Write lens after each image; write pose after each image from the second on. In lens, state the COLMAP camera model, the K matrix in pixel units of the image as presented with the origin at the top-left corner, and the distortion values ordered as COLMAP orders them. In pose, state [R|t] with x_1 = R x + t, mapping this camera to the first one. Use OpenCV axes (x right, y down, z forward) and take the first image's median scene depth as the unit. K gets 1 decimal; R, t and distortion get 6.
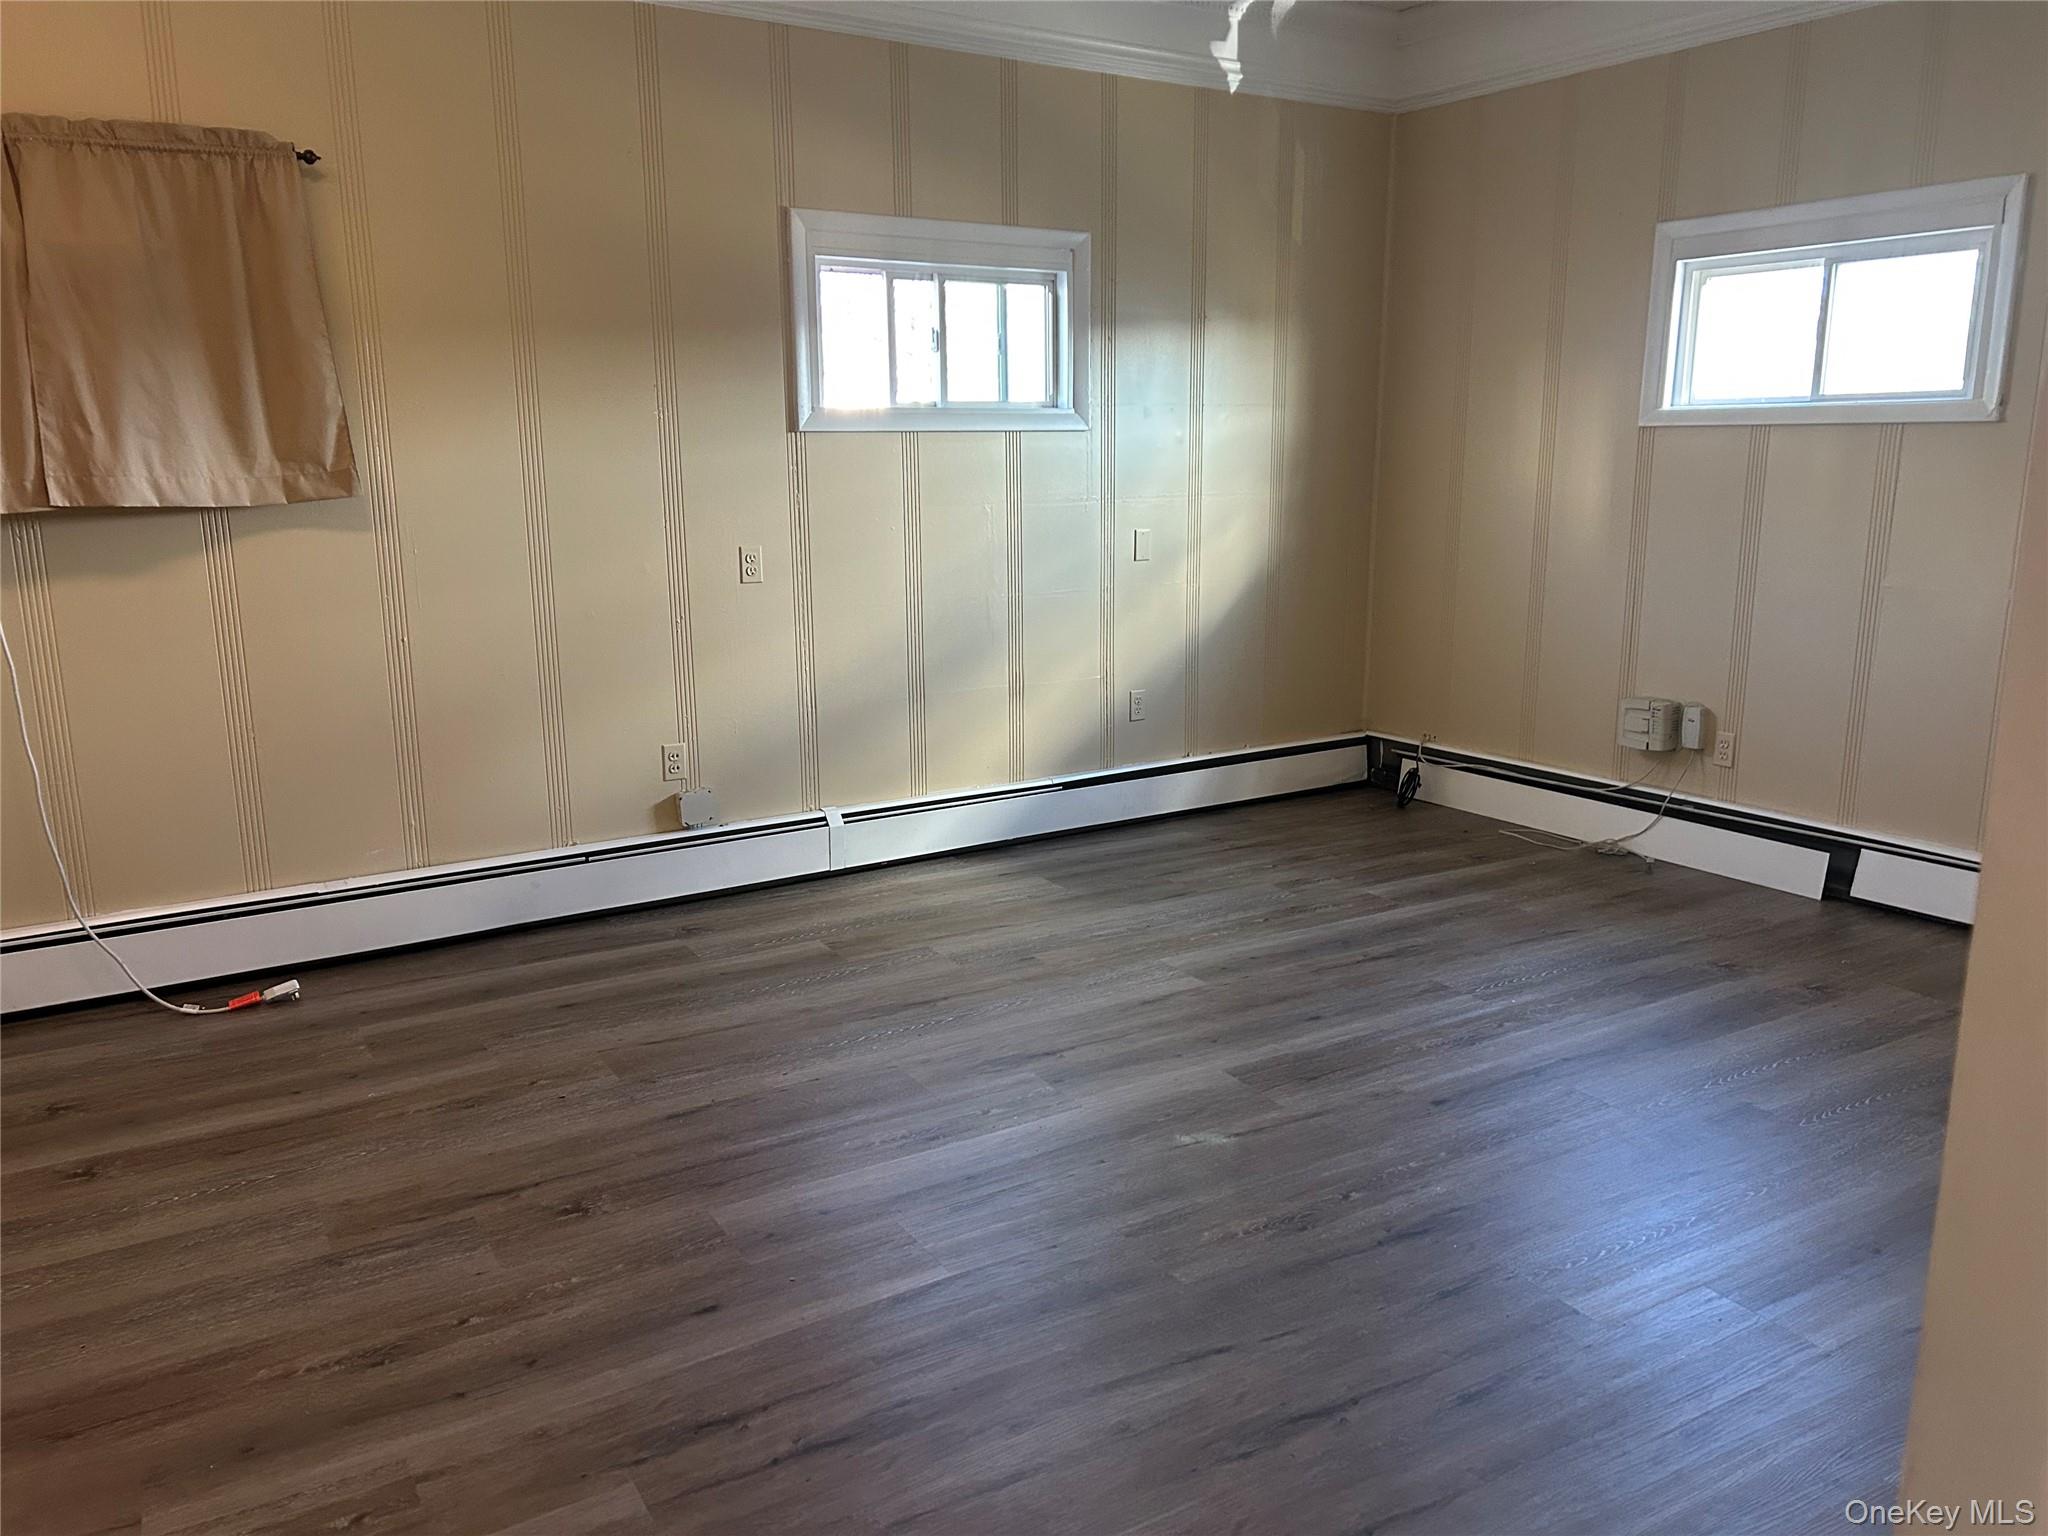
lens RADIAL K [[1542.7, 0, 1030.9], [0, 1542.7, 759.0], [0, 0, 1]] dist [-0.013162, 0.001540]
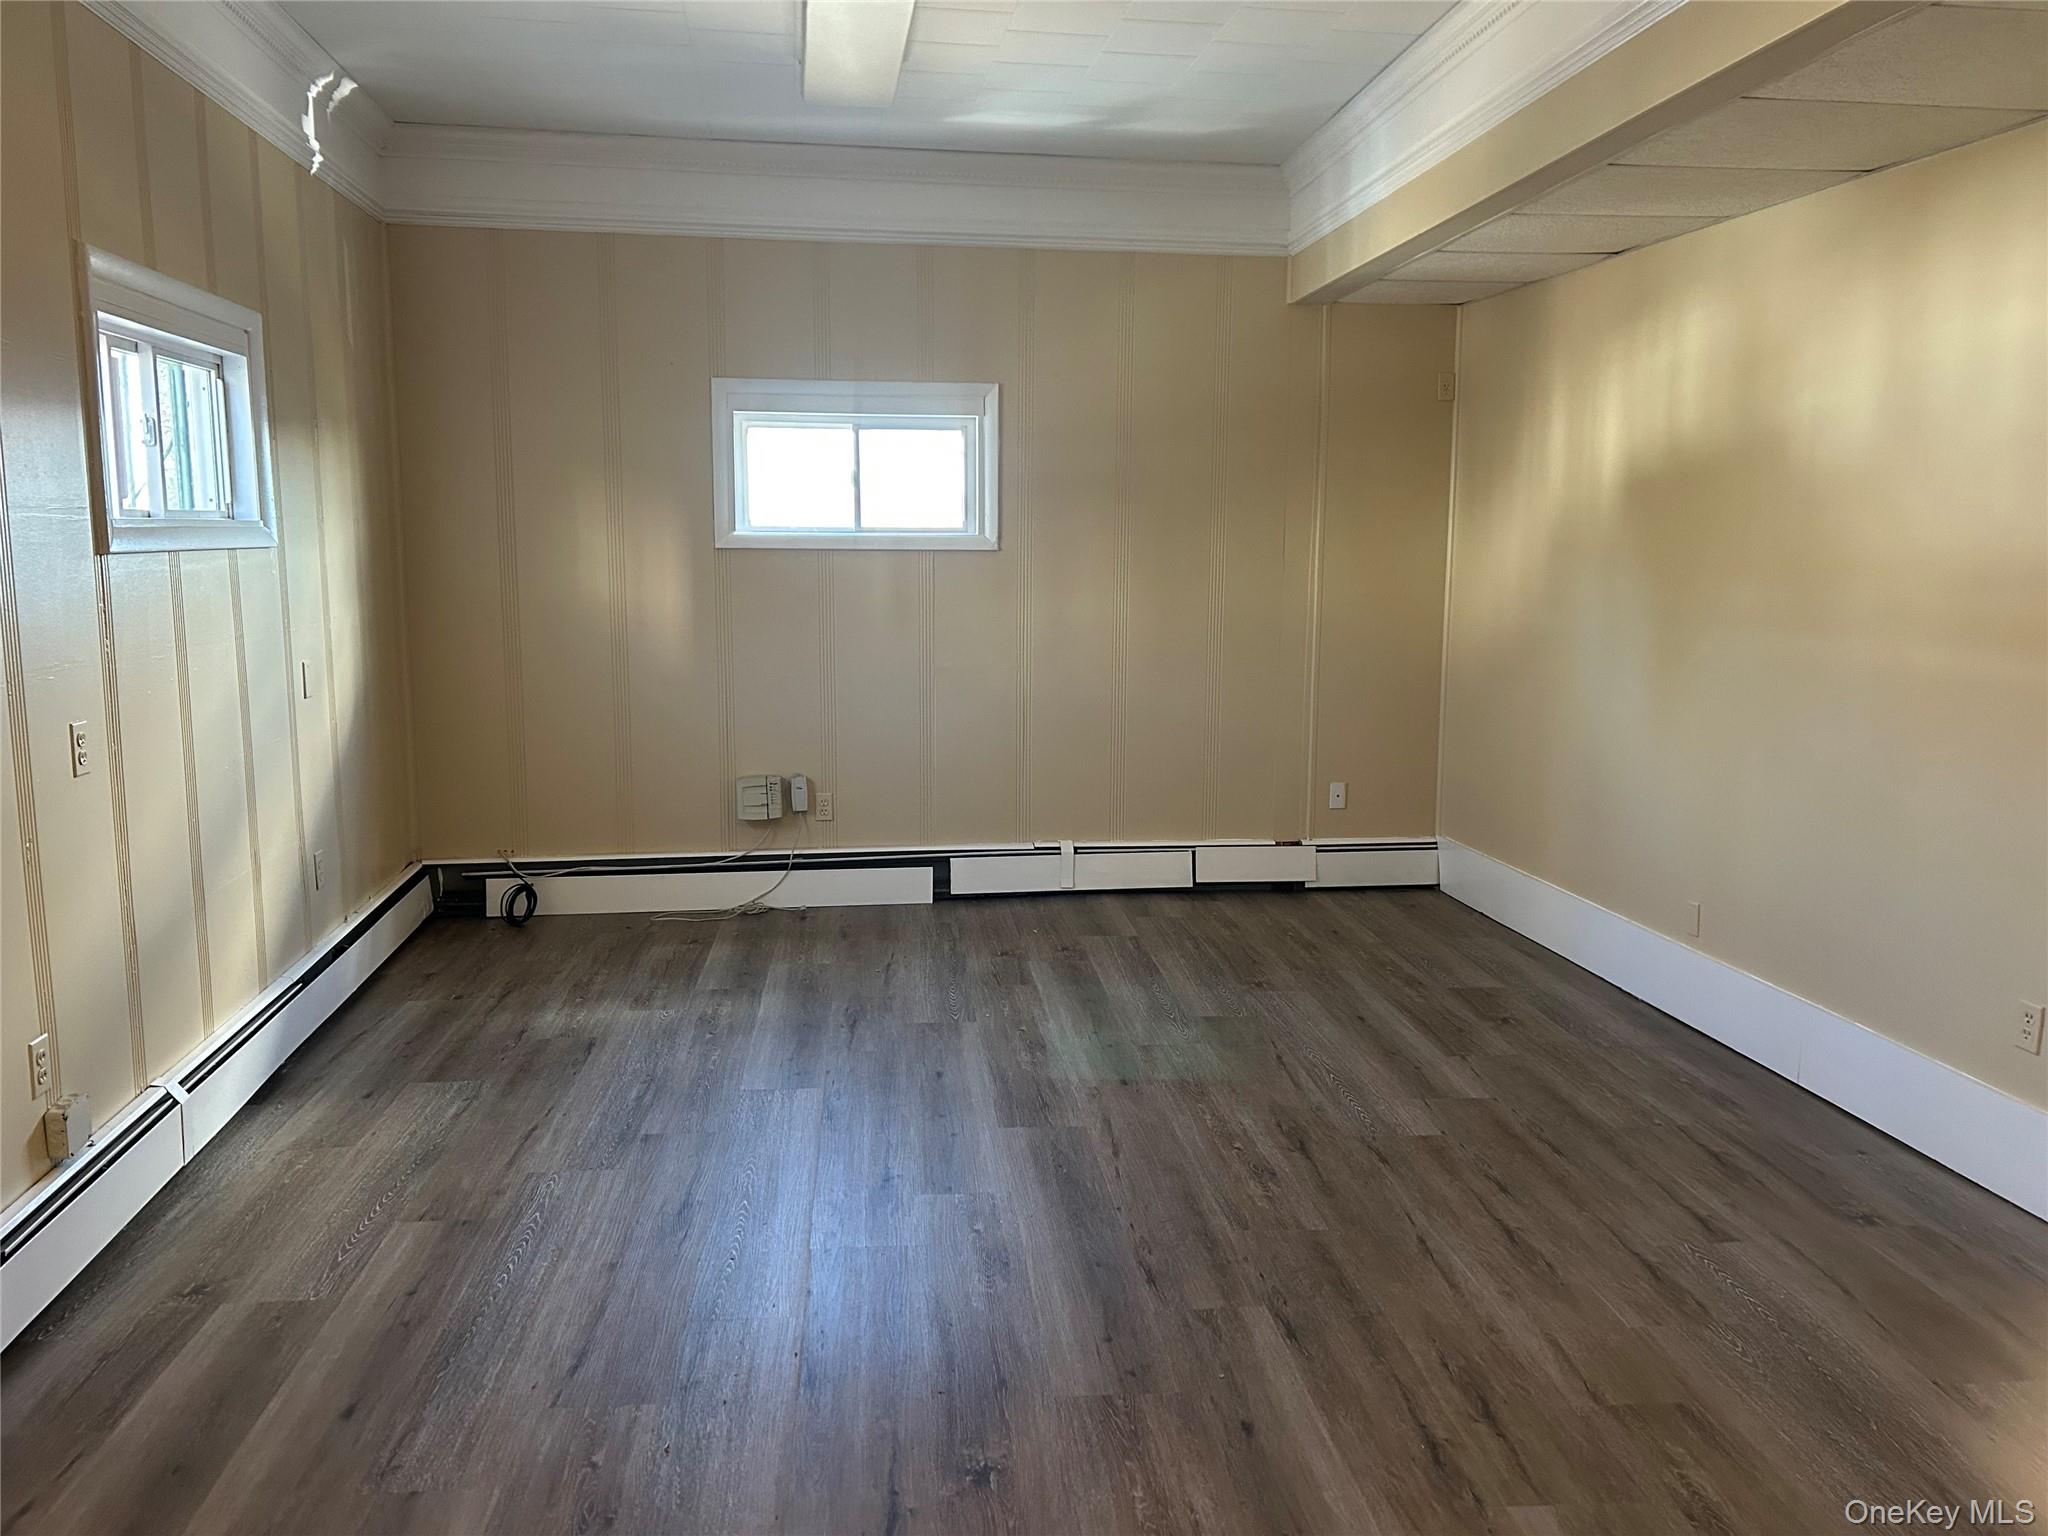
lens RADIAL K [[1542.7, 0, 1031.2], [0, 1542.7, 776.4], [0, 0, 1]] dist [-0.013162, 0.001540]
pose [[0.393732, -0.137416, 0.908896, -0.623914], [0.171969, 0.982318, 0.074020, -0.095910], [-0.902996, 0.127158, 0.410401, 0.340384]]
